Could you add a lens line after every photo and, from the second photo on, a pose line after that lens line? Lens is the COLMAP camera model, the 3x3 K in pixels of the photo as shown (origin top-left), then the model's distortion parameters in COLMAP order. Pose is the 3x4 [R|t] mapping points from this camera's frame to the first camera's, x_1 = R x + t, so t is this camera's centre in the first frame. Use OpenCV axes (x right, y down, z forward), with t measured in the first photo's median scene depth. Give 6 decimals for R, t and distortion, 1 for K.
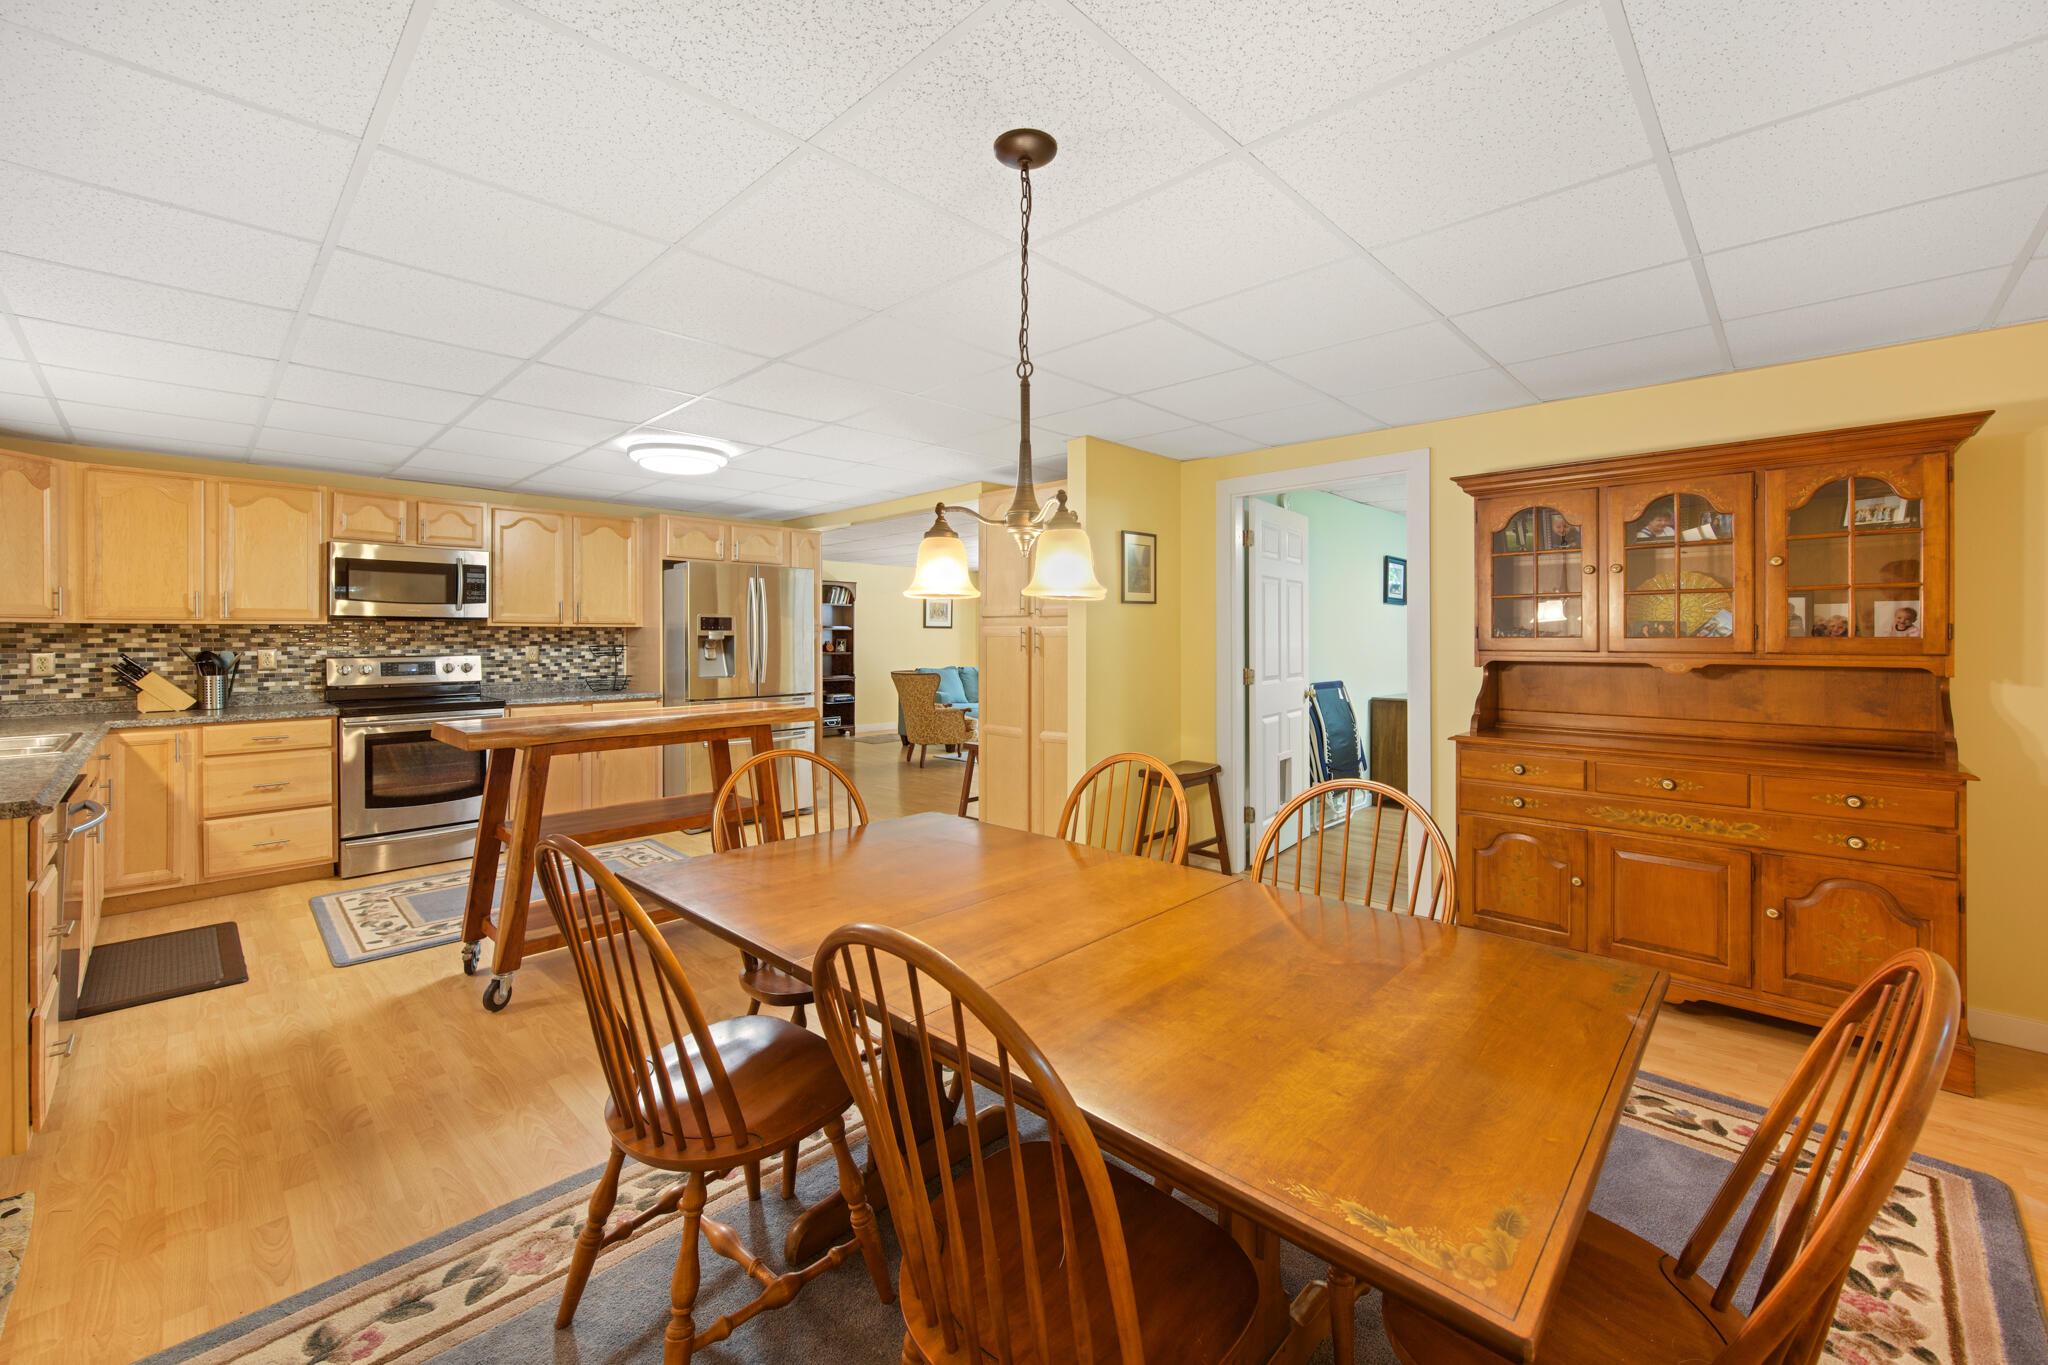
lens RADIAL K [[816.7, 0, 1018.3], [0, 816.7, 640.9], [0, 0, 1]] dist [0.000227, 0.000117]
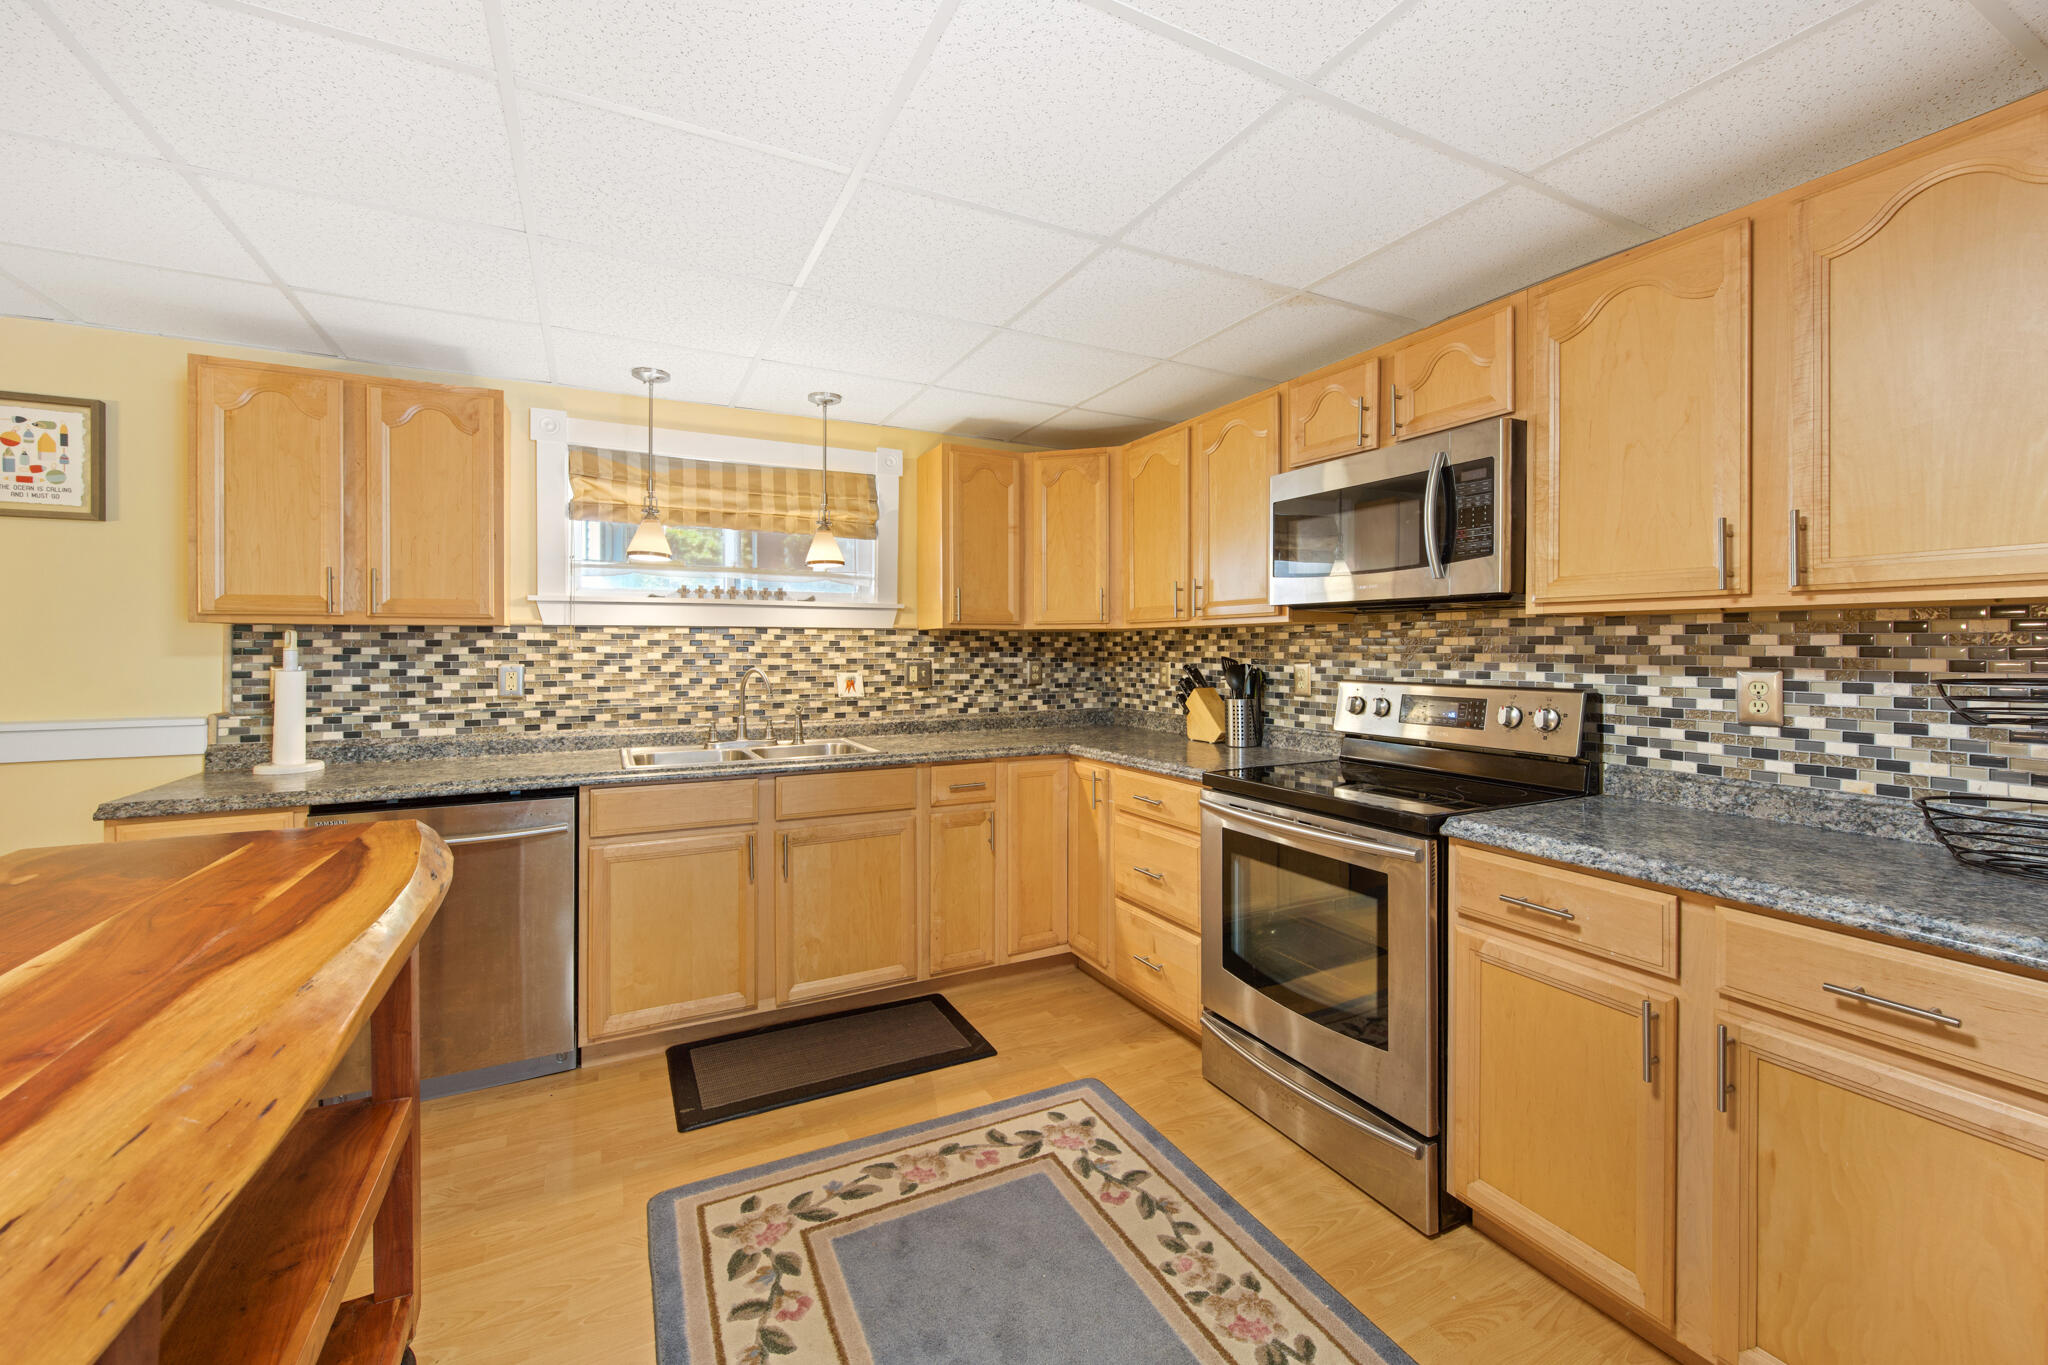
lens RADIAL K [[816.7, 0, 1018.3], [0, 816.7, 640.9], [0, 0, 1]] dist [0.000227, 0.000117]
pose [[-0.300876, -0.011186, -0.953598, -0.242600], [-0.012438, 0.999892, -0.007804, 0.000435], [0.953582, 0.009513, -0.300982, 0.987623]]
